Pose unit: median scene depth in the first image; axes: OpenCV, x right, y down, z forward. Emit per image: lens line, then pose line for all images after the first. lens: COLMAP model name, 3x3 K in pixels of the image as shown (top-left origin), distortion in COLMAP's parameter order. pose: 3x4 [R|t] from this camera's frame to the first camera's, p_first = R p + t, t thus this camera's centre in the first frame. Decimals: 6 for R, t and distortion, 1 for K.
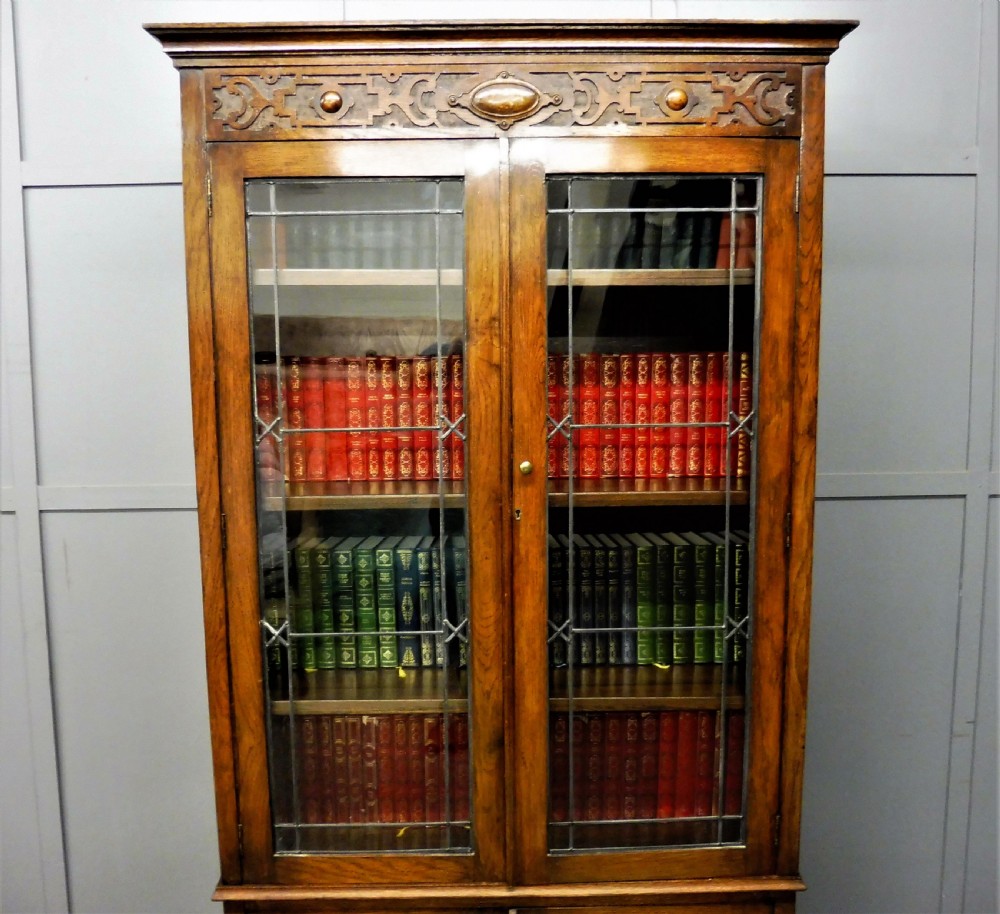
lens RADIAL K [[914.5, 0, 483.8], [0, 914.5, 458.7], [0, 0, 1]] dist [-0.007285, -0.090931]
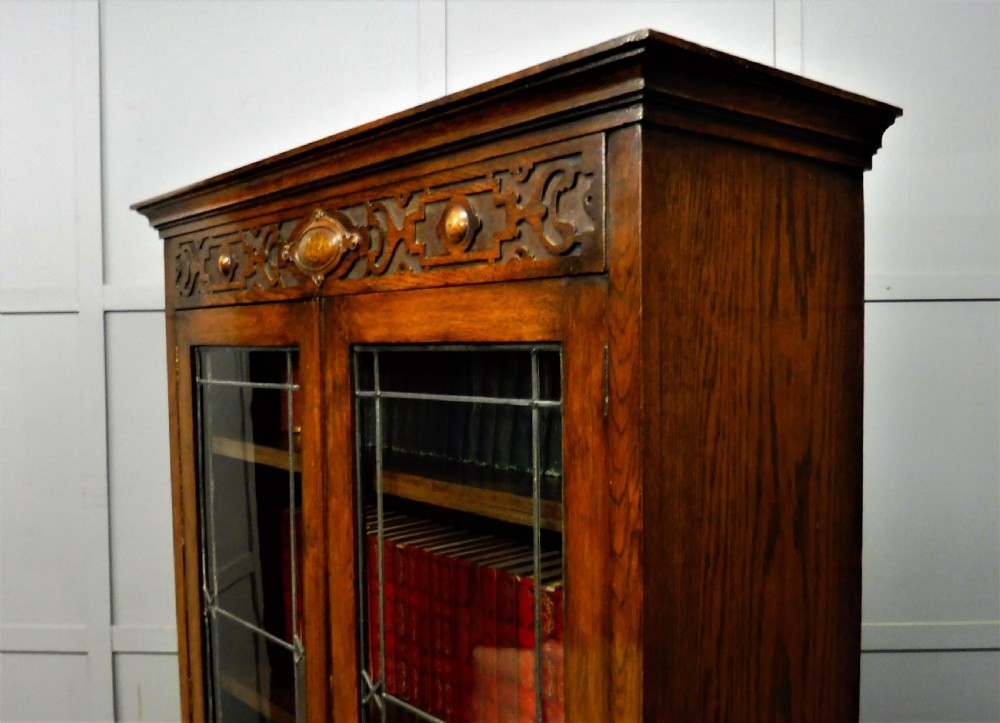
lens RADIAL K [[955.6, 0, 500.5], [0, 955.6, 401.2], [0, 0, 1]] dist [0.004246, -0.000165]
pose [[0.628611, 0.051663, -0.776002, 0.712415], [-0.089480, 0.995969, -0.006177, -0.265120], [0.772555, 0.073319, 0.630700, 0.599611]]
